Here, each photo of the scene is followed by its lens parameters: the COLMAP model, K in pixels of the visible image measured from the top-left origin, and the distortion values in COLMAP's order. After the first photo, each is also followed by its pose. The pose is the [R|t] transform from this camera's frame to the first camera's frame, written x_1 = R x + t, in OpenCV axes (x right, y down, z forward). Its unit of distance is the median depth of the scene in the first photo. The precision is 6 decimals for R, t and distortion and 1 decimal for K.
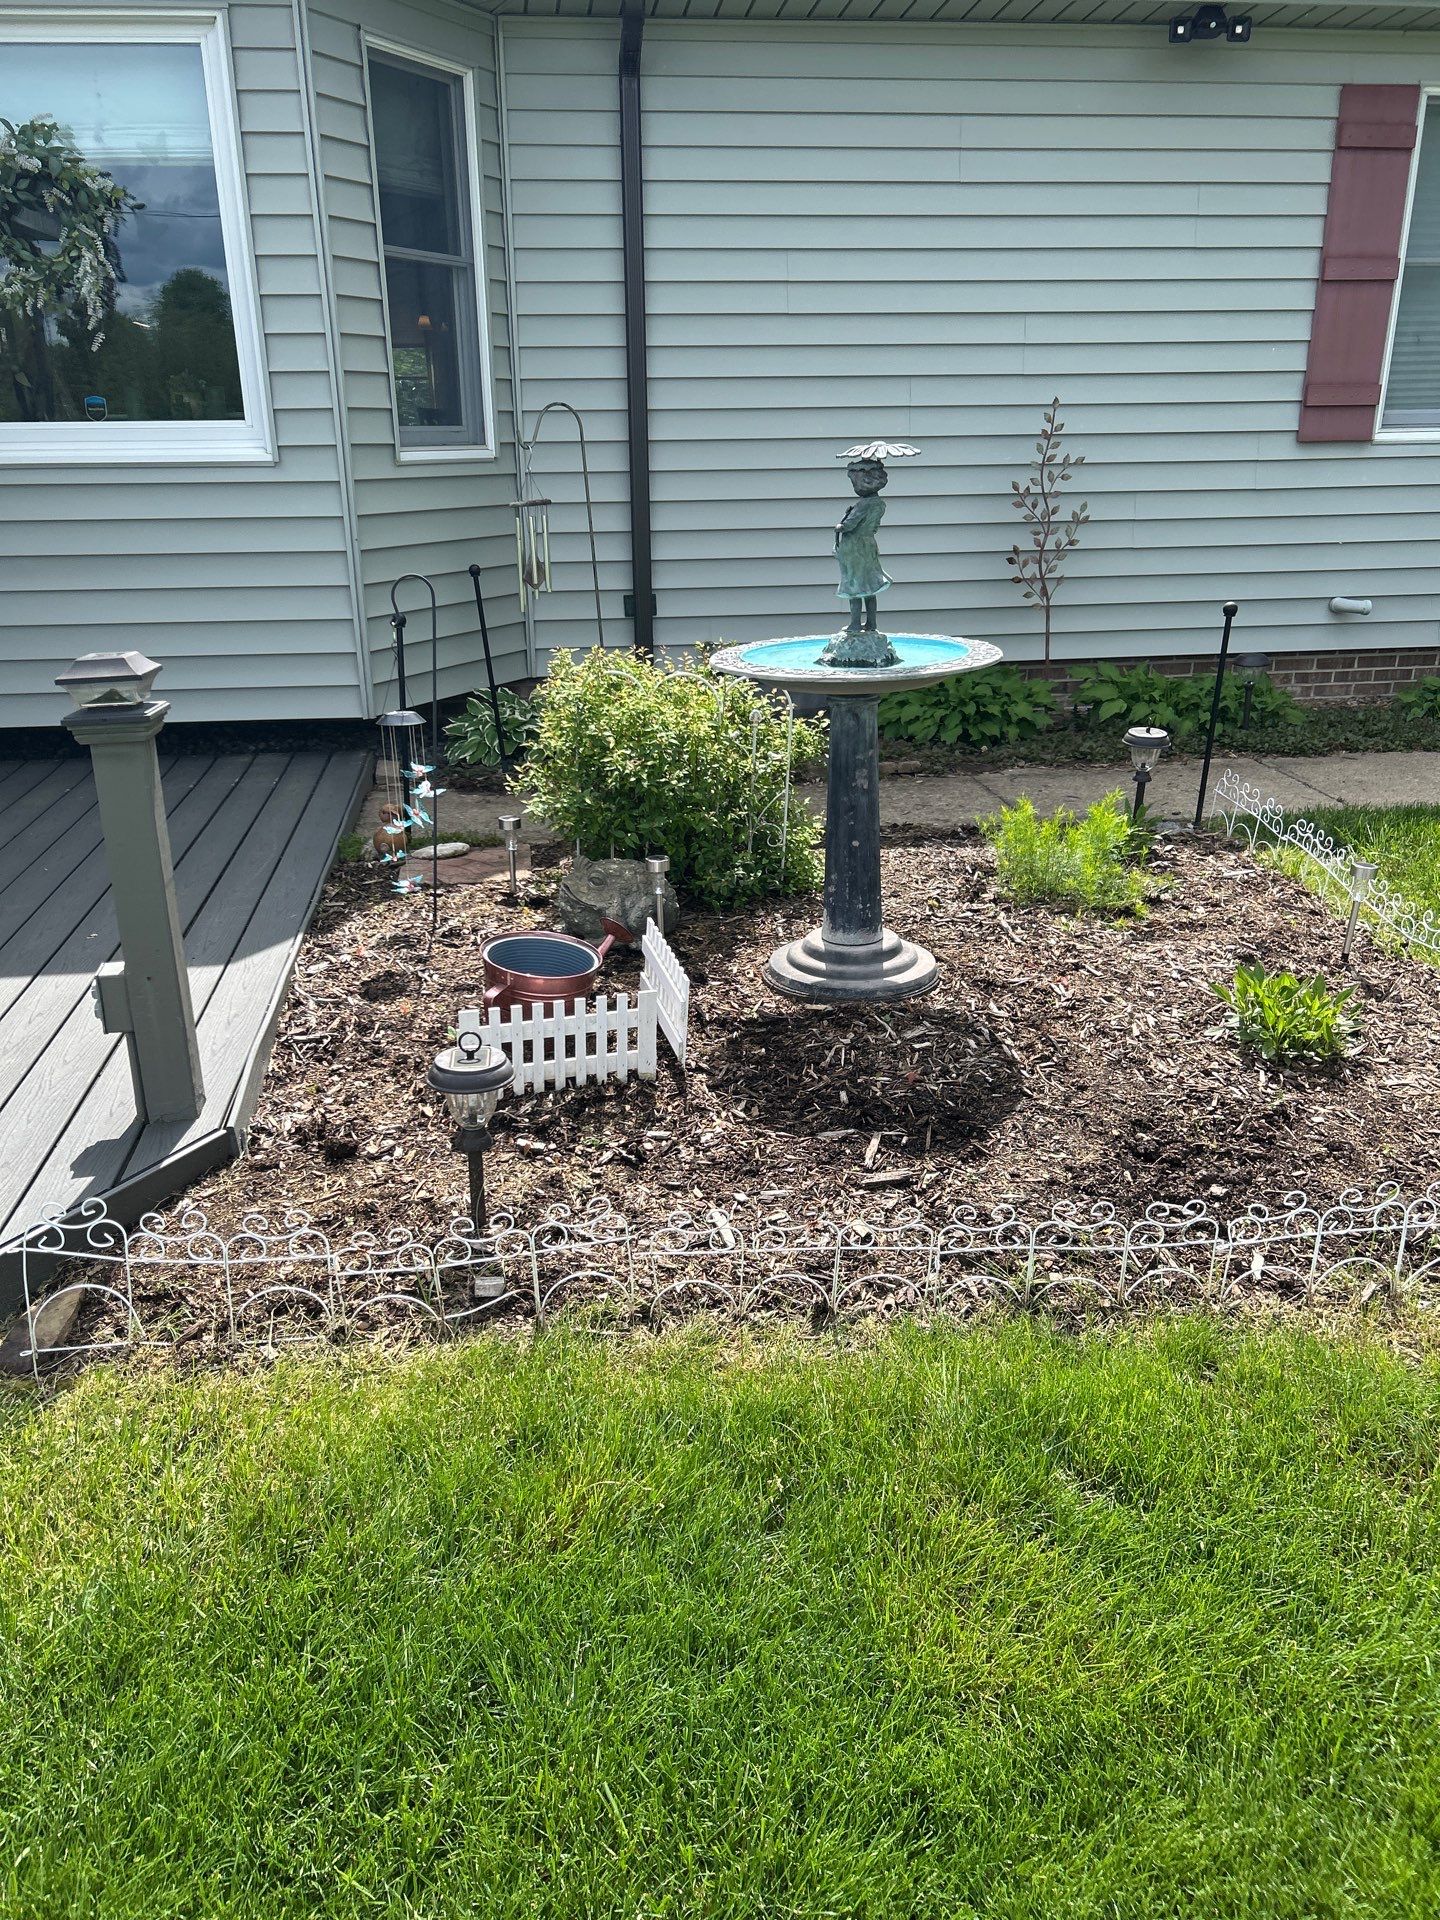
lens RADIAL K [[1433.9, 0, 713.9], [0, 1433.9, 960.5], [0, 0, 1]] dist [0.025758, -0.043739]
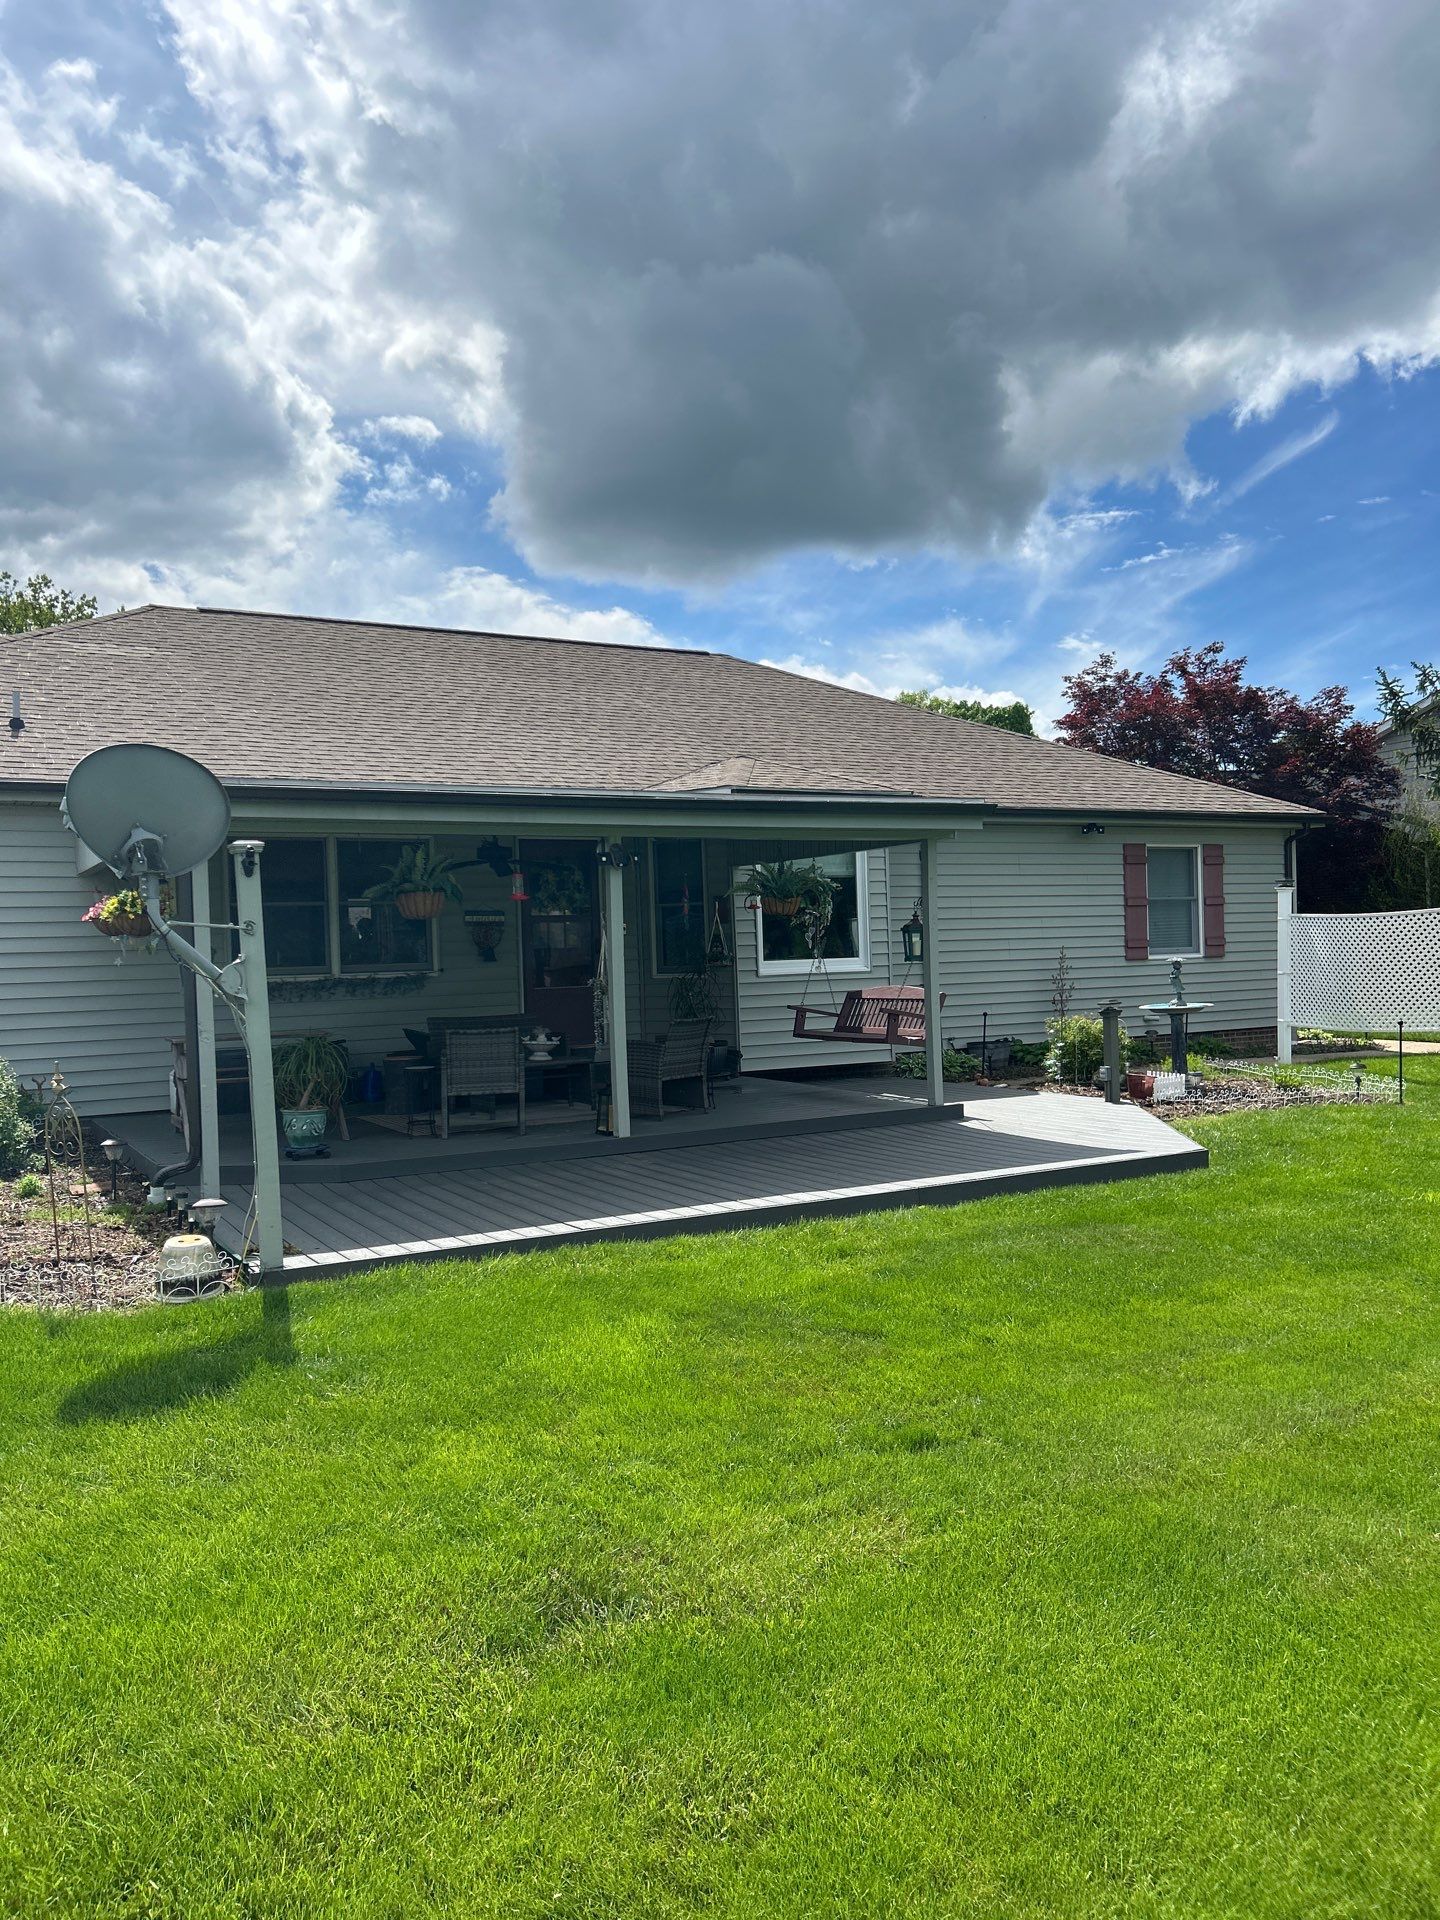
lens RADIAL K [[1433.9, 0, 719.5], [0, 1433.9, 969.1], [0, 0, 1]] dist [0.025758, -0.043739]
pose [[0.930449, -0.019745, 0.365890, -1.337376], [0.144798, 0.937087, -0.317650, 0.415726], [-0.336599, 0.348537, 0.874770, -1.133221]]
